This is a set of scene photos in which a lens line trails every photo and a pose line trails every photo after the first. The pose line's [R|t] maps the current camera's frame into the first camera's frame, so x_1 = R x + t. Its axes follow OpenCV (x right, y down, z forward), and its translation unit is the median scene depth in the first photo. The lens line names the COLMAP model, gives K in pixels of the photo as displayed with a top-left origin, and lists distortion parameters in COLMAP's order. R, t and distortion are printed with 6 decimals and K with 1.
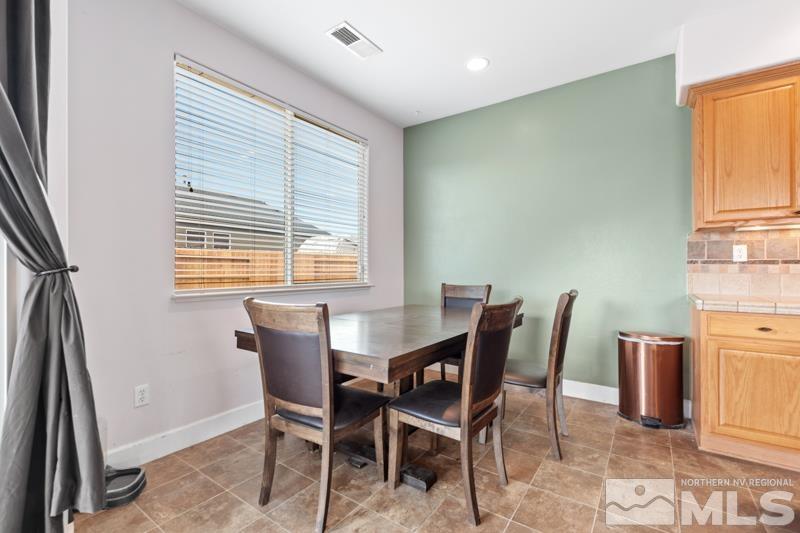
lens RADIAL K [[354.4, 0, 404.6], [0, 354.4, 267.2], [0, 0, 1]] dist [-0.001055, -0.000651]
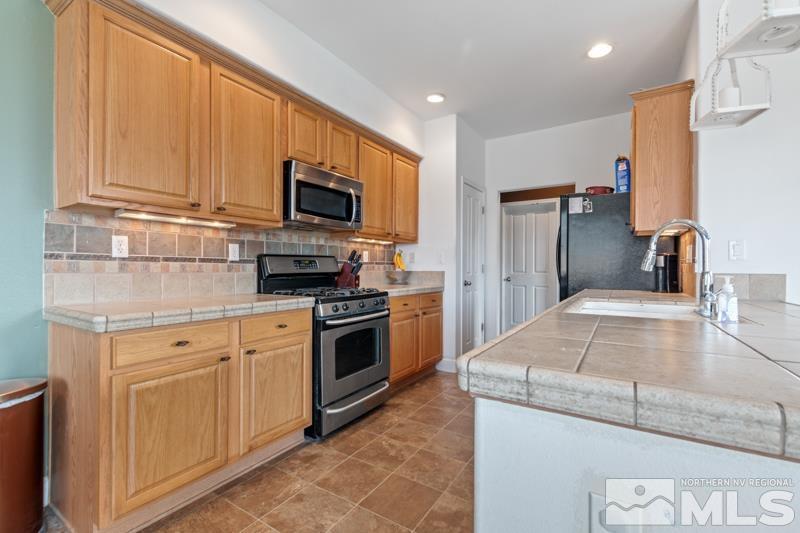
lens RADIAL K [[354.4, 0, 404.6], [0, 354.4, 267.2], [0, 0, 1]] dist [-0.001055, -0.000651]
pose [[-0.038461, 0.002464, 0.999257, 0.162332], [-0.006121, 0.999978, -0.002701, 0.003402], [-0.999241, -0.006220, -0.038445, 0.417349]]
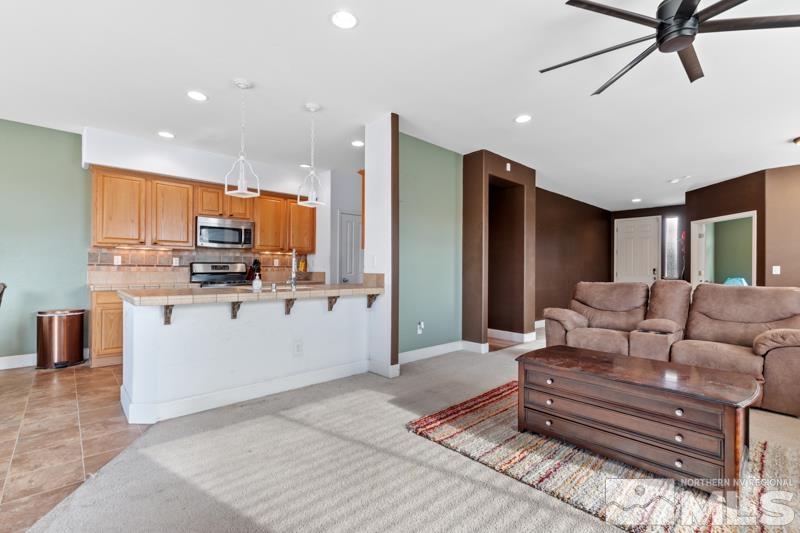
lens RADIAL K [[368.5, 0, 400.0], [0, 368.5, 266.5], [0, 0, 1]] dist [0.002558, -0.000268]
pose [[0.221662, 0.010066, 0.975072, -0.592211], [-0.010852, 0.999910, -0.007856, -0.008755], [-0.975063, -0.008840, 0.221751, -0.851830]]
